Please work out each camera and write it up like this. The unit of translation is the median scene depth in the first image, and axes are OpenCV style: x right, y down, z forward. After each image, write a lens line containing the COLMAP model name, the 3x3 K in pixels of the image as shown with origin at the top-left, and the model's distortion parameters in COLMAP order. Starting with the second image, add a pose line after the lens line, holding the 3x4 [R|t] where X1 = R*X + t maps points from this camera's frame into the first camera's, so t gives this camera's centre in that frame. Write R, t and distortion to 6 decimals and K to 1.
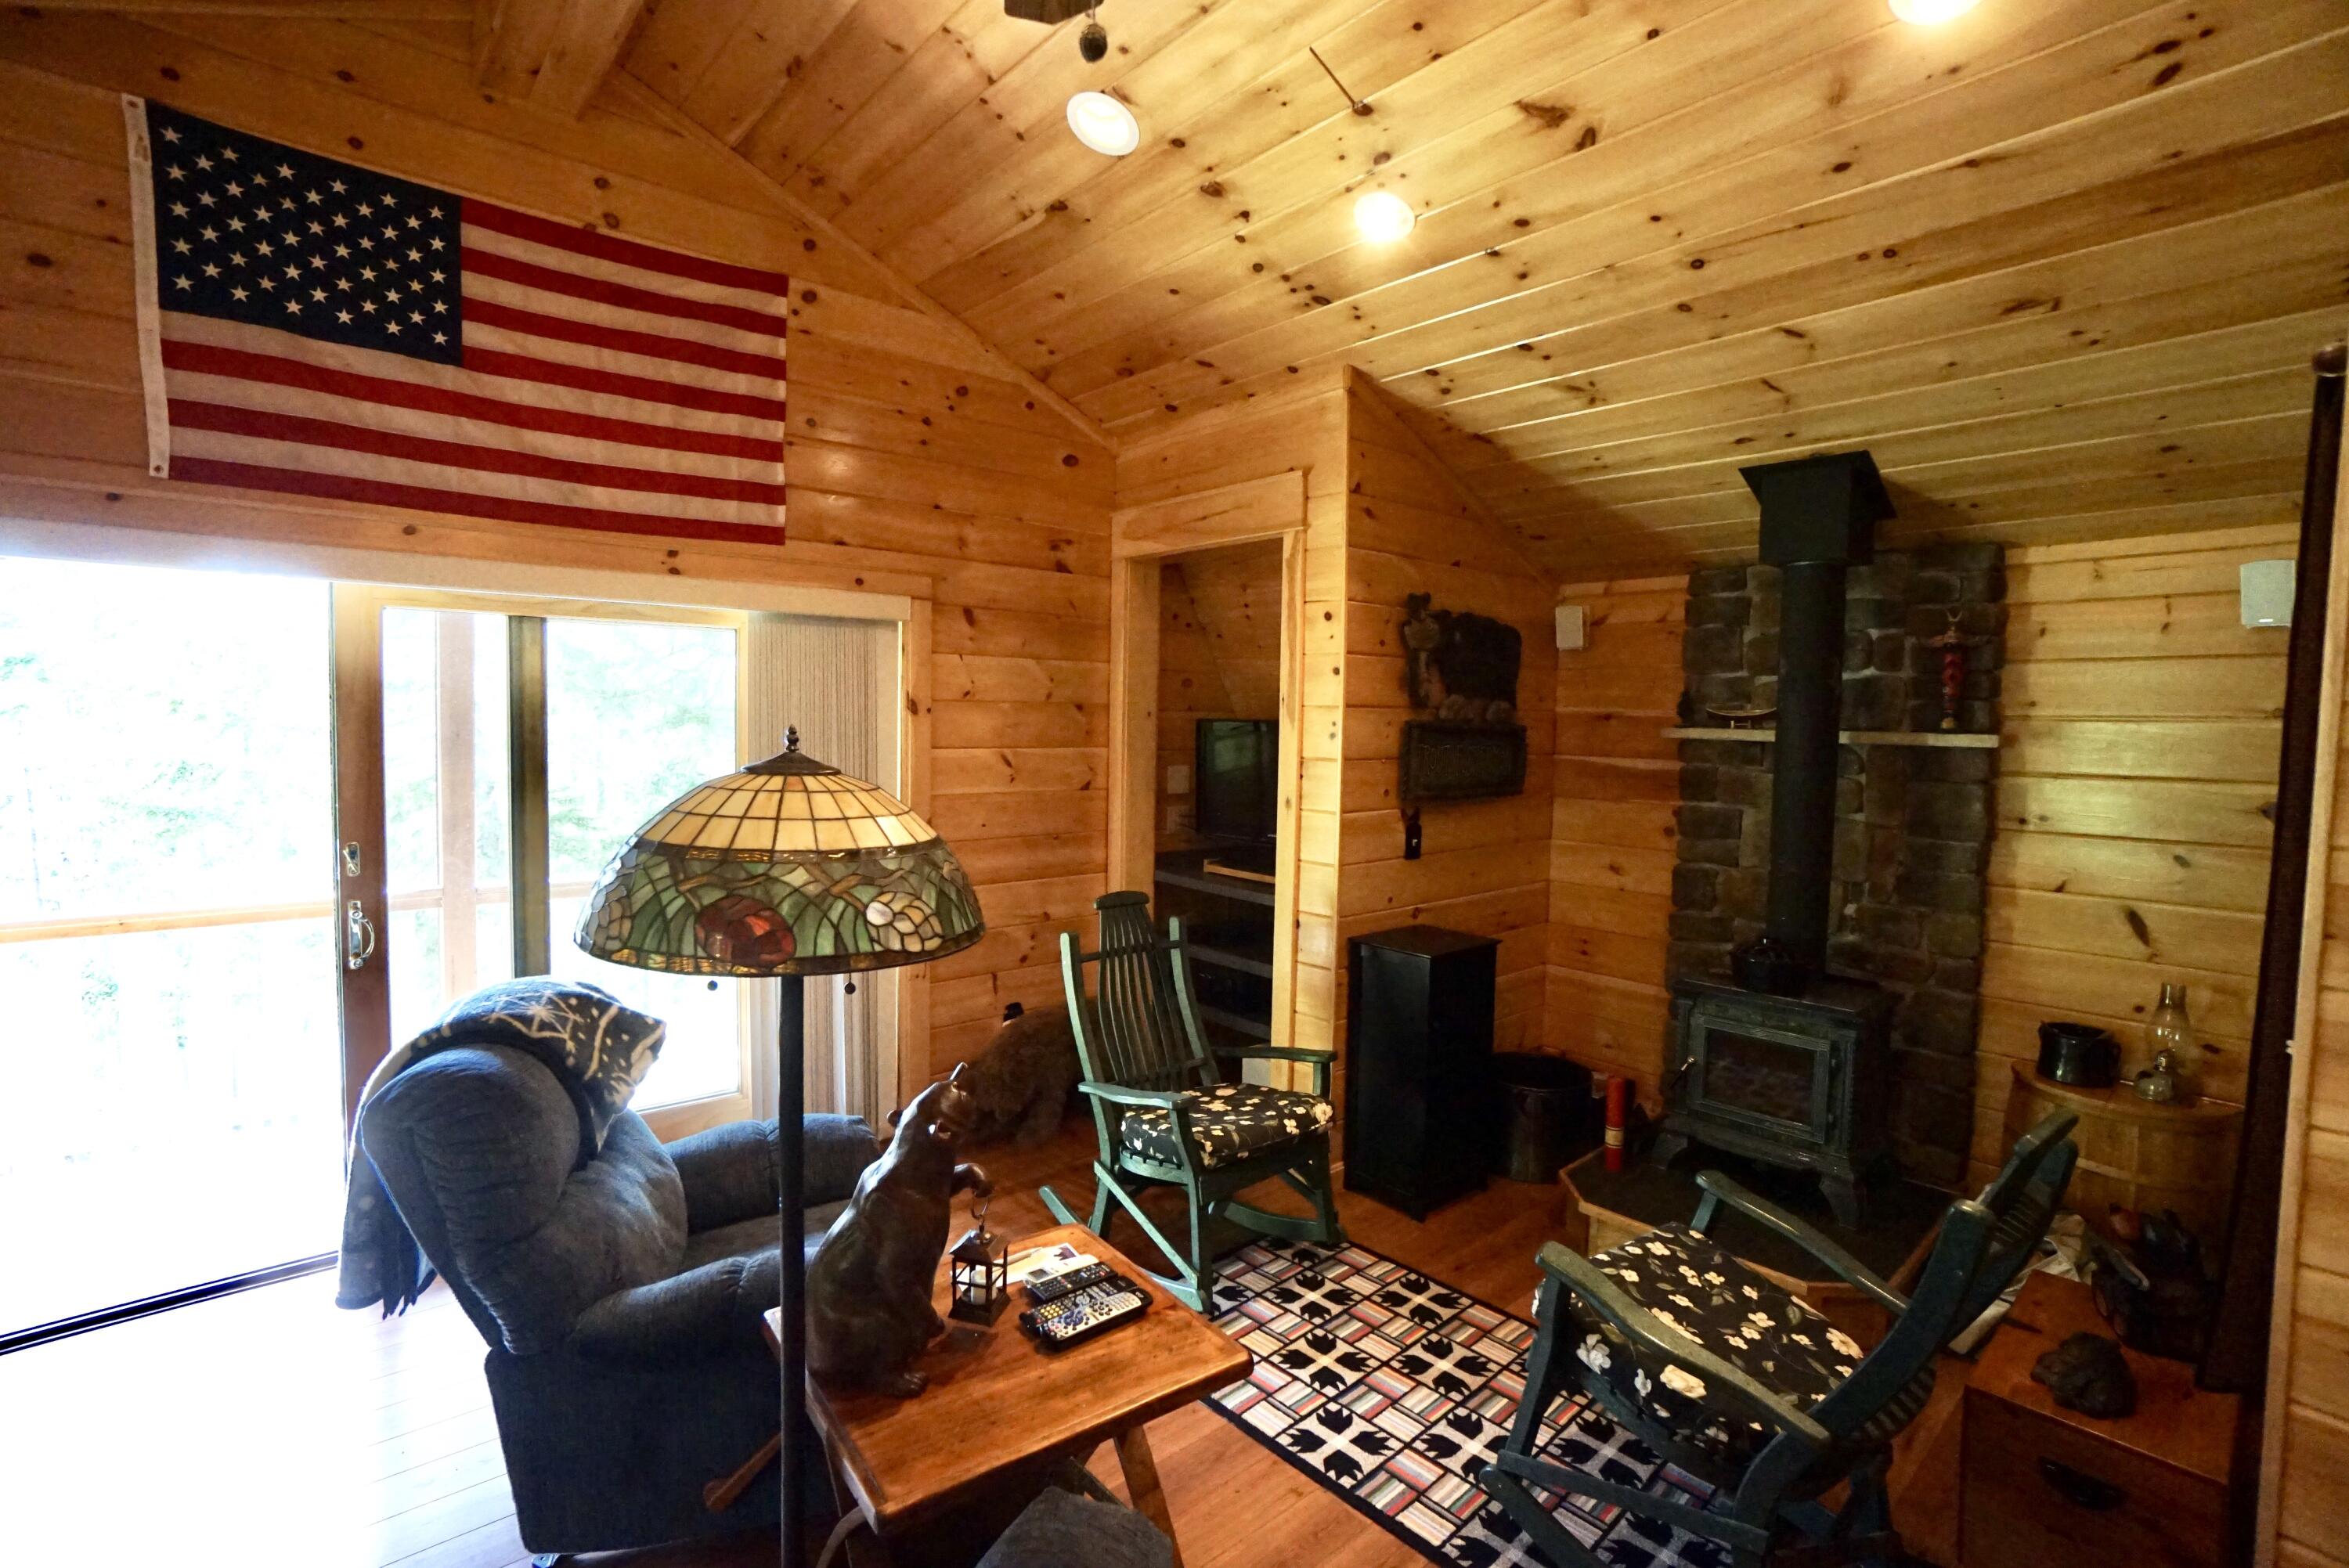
lens RADIAL K [[1050.7, 0, 1172.8], [0, 1050.7, 764.0], [0, 0, 1]] dist [-0.059420, 0.021289]
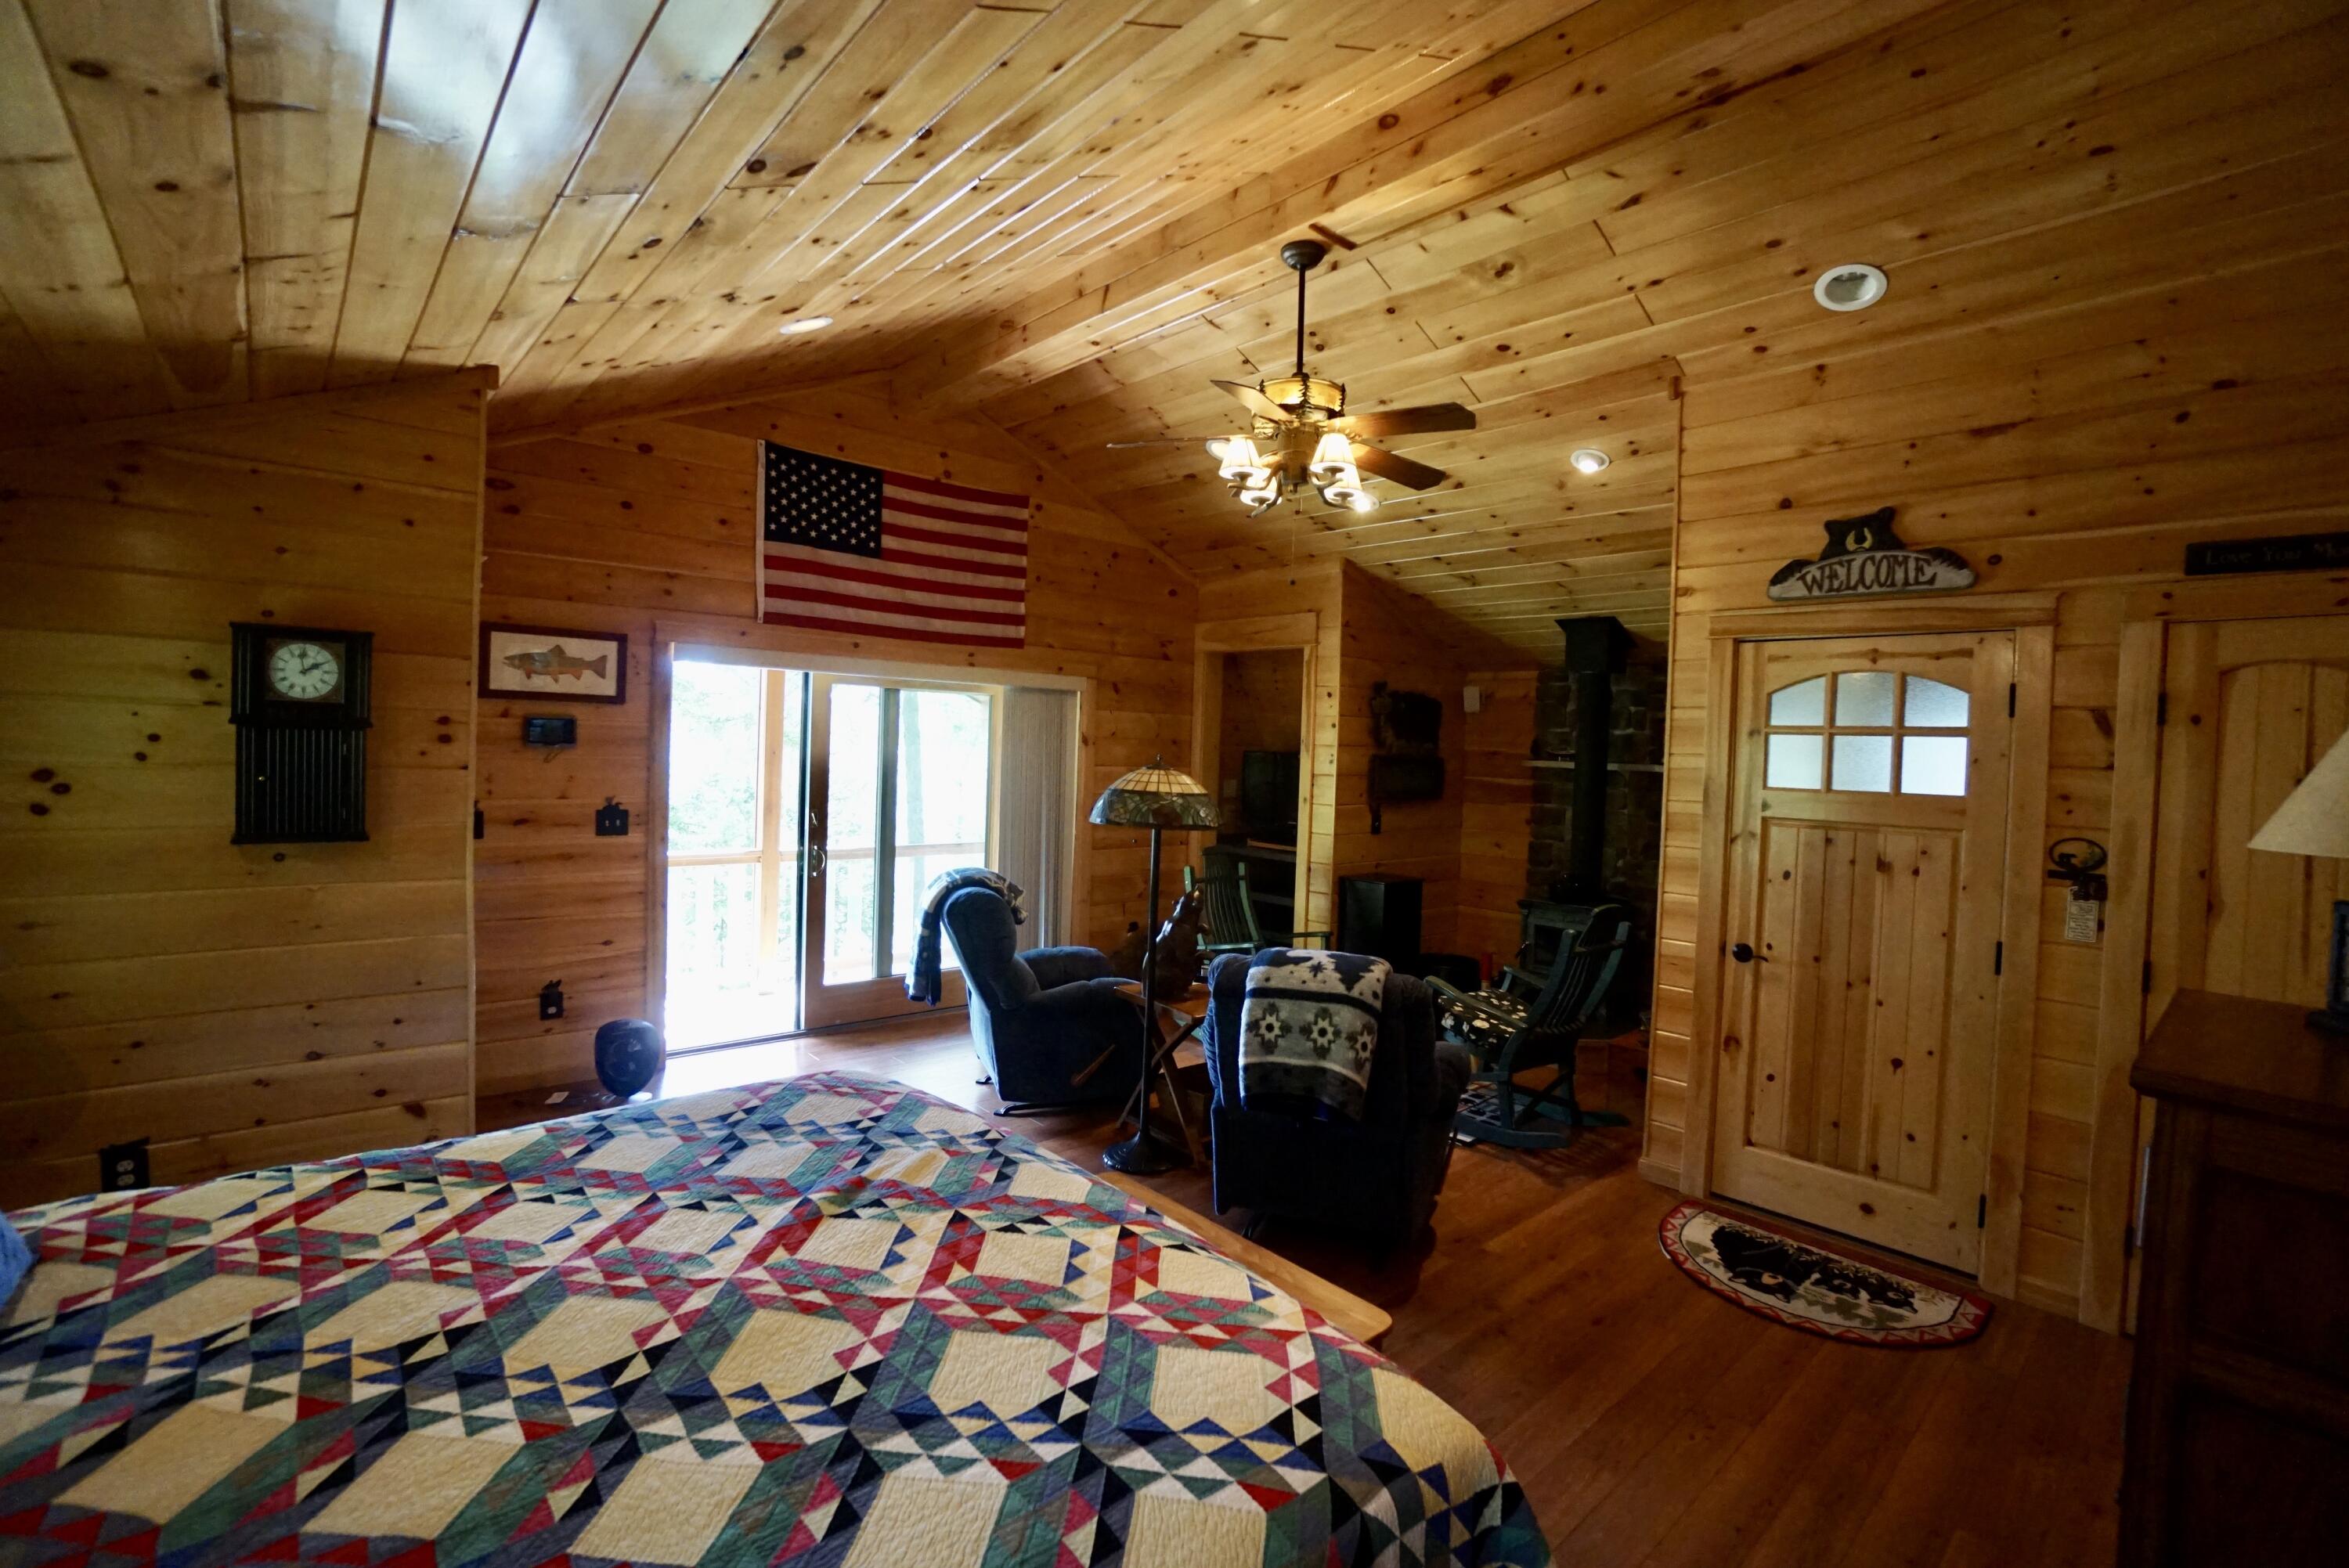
lens RADIAL K [[1050.7, 0, 1156.1], [0, 1050.7, 762.8], [0, 0, 1]] dist [-0.059420, 0.021289]
pose [[0.999794, 0.016687, 0.011518, -0.167905], [-0.016334, 0.999413, -0.030102, 0.034141], [-0.012014, 0.029908, 0.999480, -0.787916]]
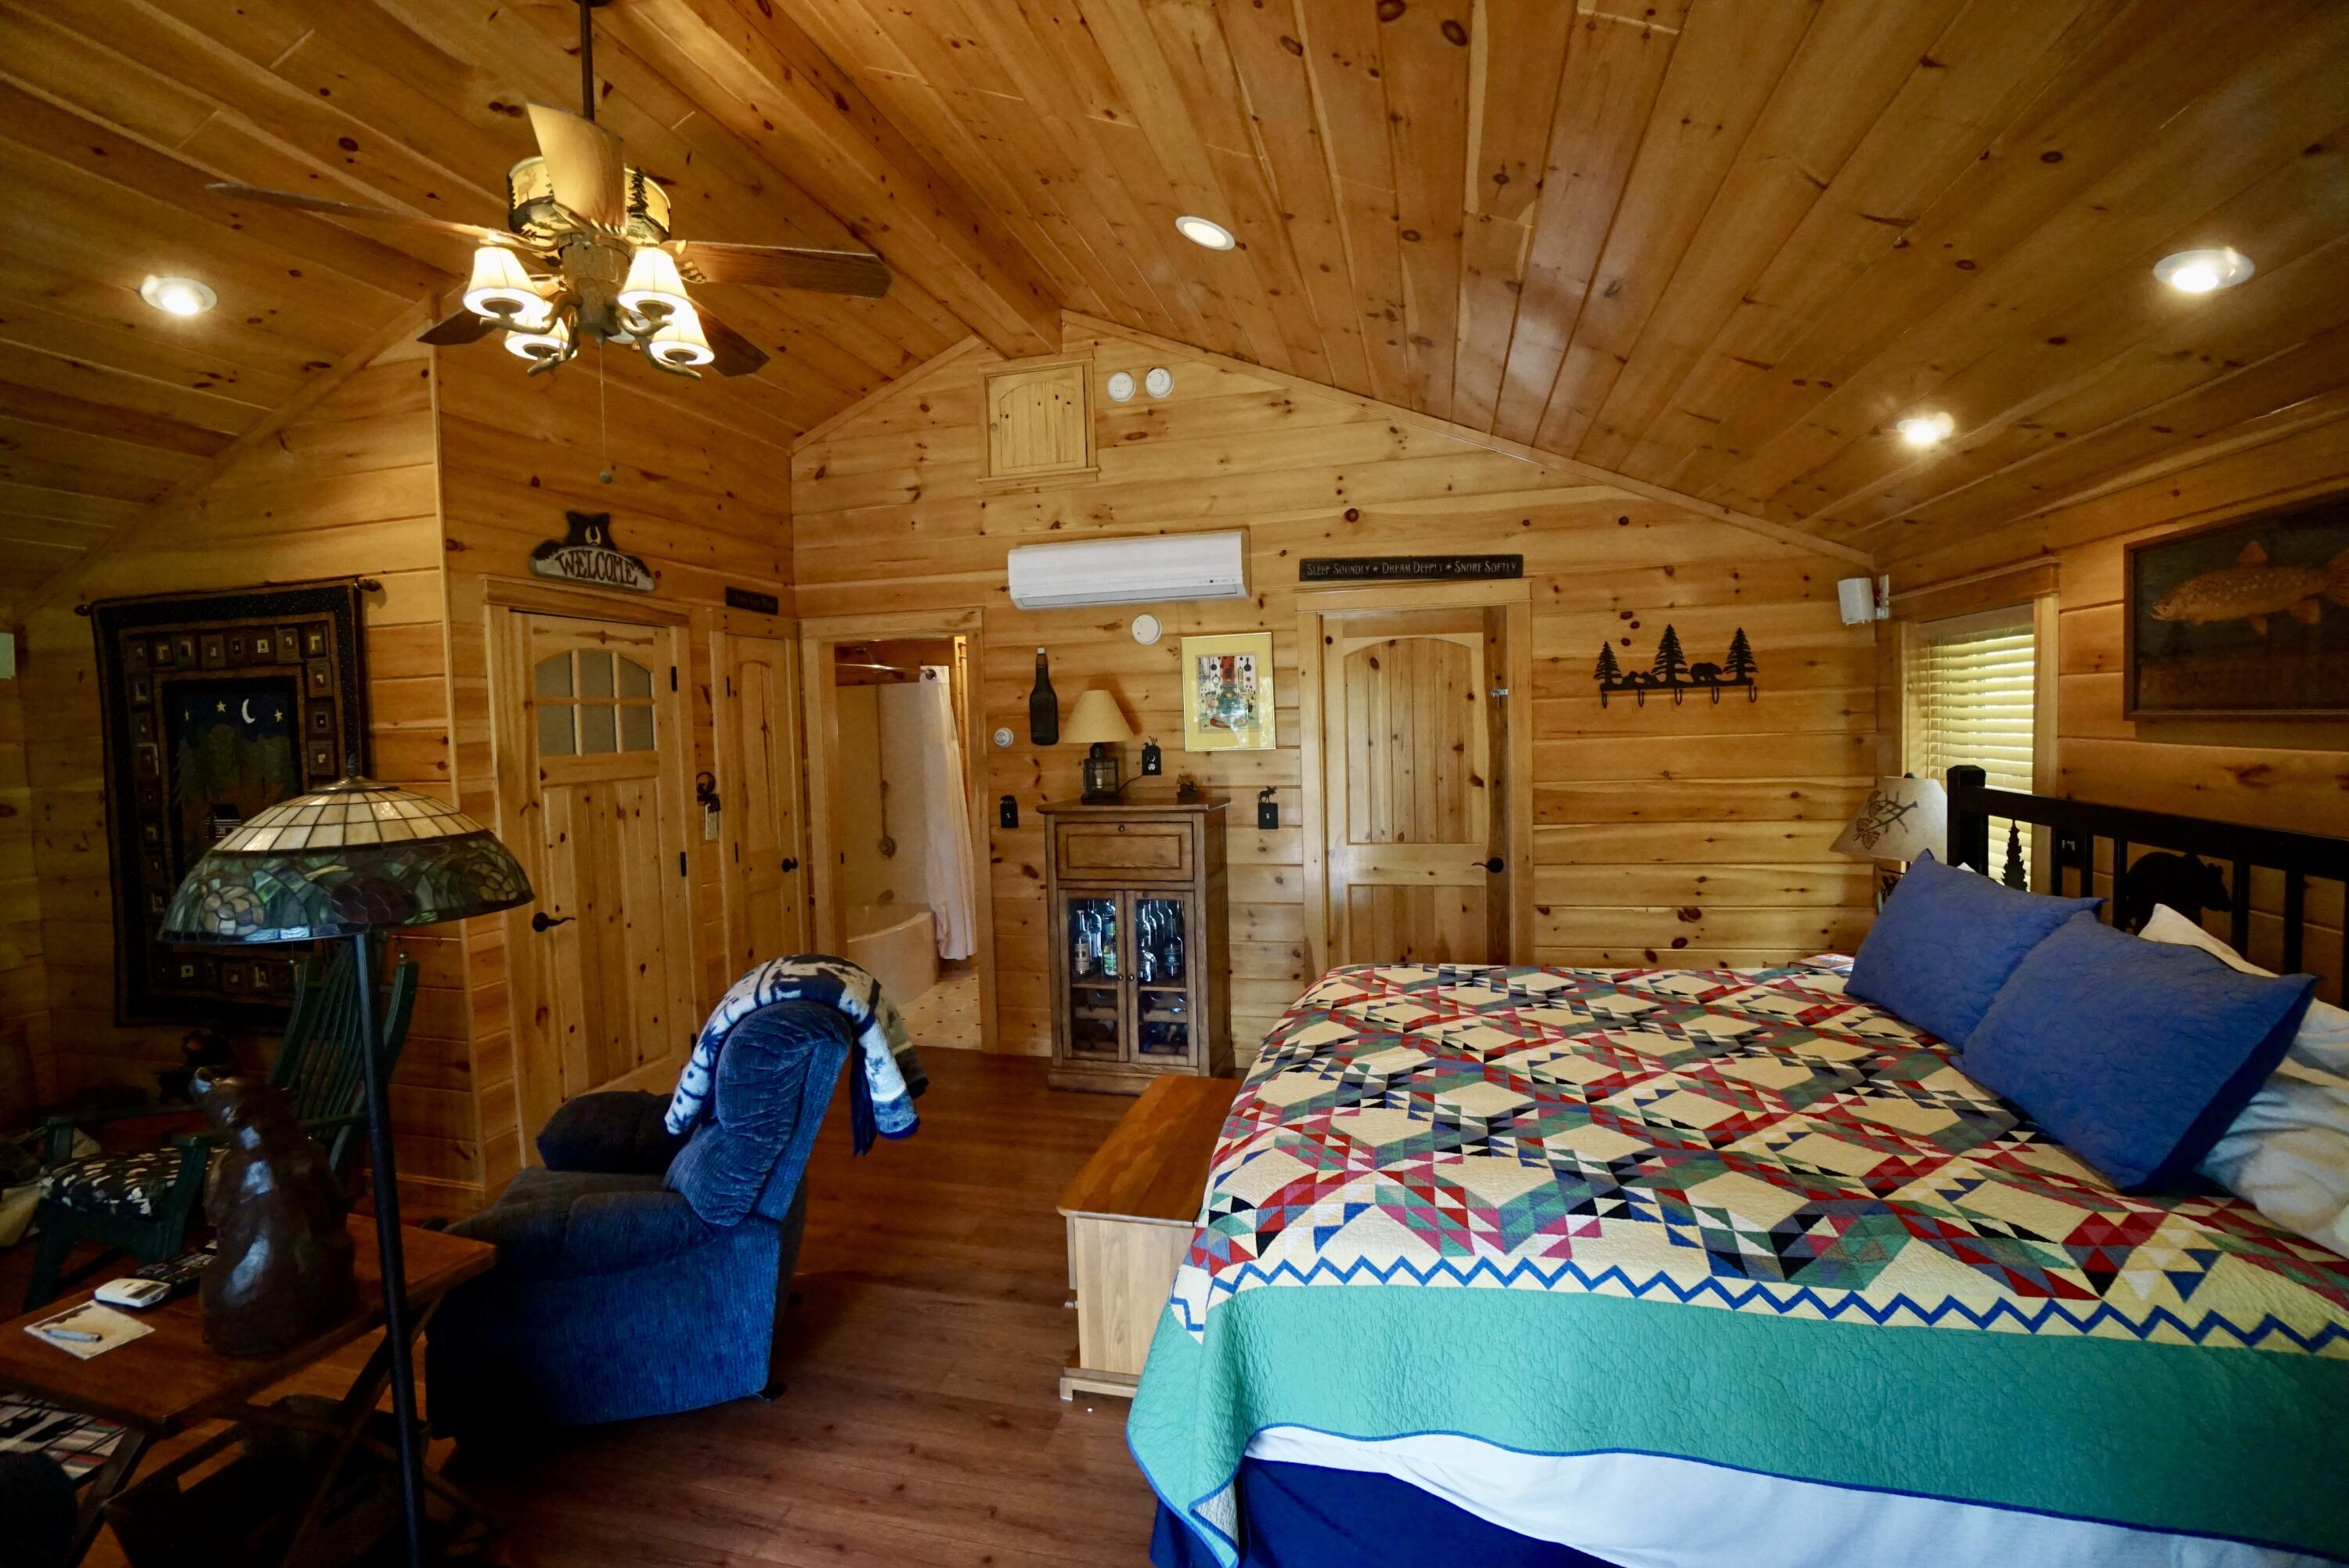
lens RADIAL K [[1050.7, 0, 1167.2], [0, 1050.7, 786.4], [0, 0, 1]] dist [-0.059420, 0.021289]
pose [[-0.584967, -0.050818, 0.809463, -0.812440], [0.058850, 0.992745, 0.104853, -0.028233], [-0.808919, 0.108973, -0.577733, 0.385416]]
